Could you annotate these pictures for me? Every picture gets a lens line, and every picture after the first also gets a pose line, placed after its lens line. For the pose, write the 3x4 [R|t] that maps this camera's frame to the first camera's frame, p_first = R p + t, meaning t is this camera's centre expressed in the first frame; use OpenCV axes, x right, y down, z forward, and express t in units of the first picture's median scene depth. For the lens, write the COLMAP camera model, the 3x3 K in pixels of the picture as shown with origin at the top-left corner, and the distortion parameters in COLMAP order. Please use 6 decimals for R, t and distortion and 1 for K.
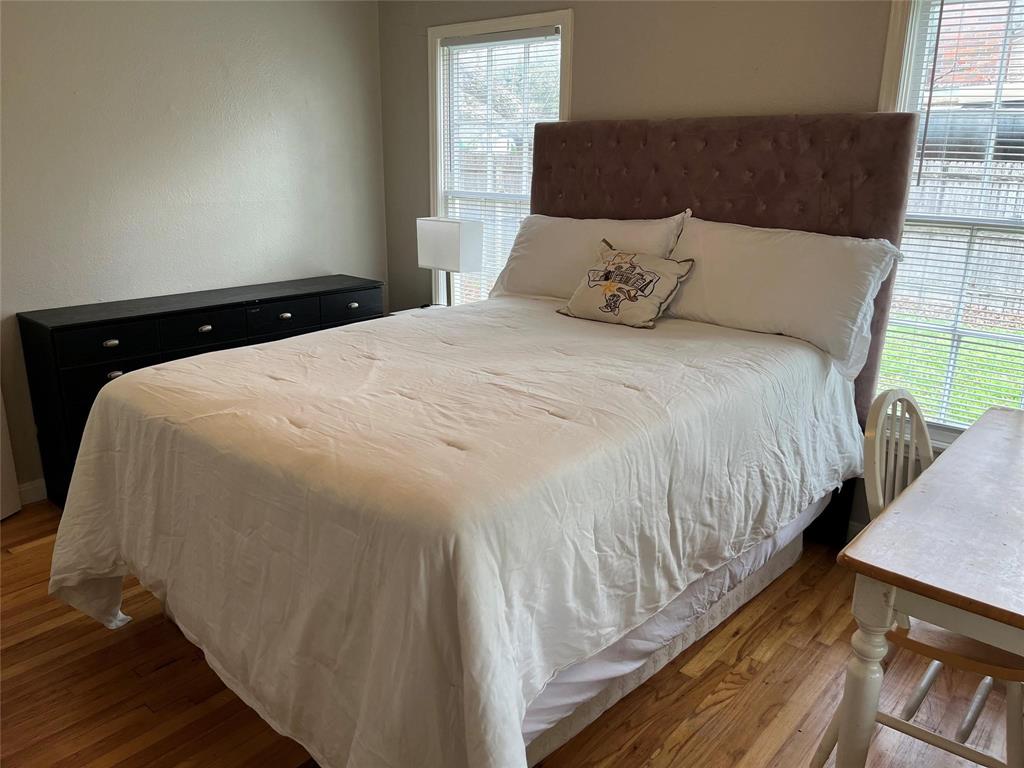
lens RADIAL K [[778.5, 0, 509.6], [0, 778.5, 378.3], [0, 0, 1]] dist [0.062719, -0.083280]
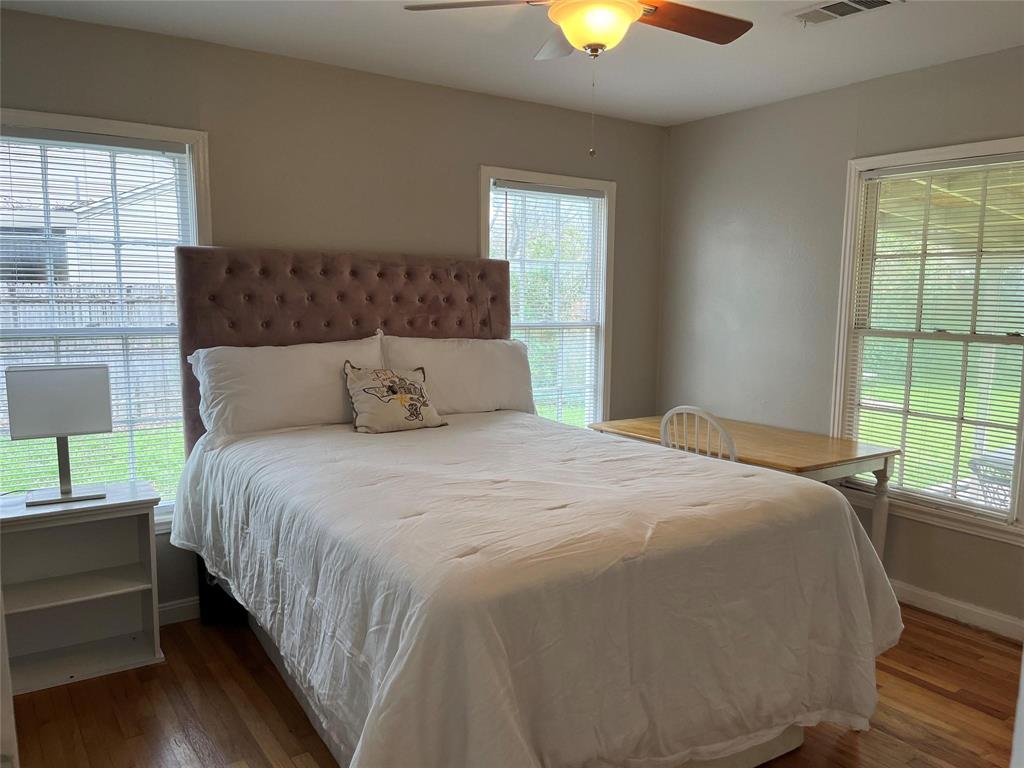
lens RADIAL K [[778.5, 0, 509.1], [0, 778.5, 391.8], [0, 0, 1]] dist [0.062719, -0.083280]
pose [[0.229416, -0.117965, 0.966154, -1.101009], [0.257085, 0.964721, 0.056745, -0.184568], [-0.938763, 0.235366, 0.251649, 0.716425]]
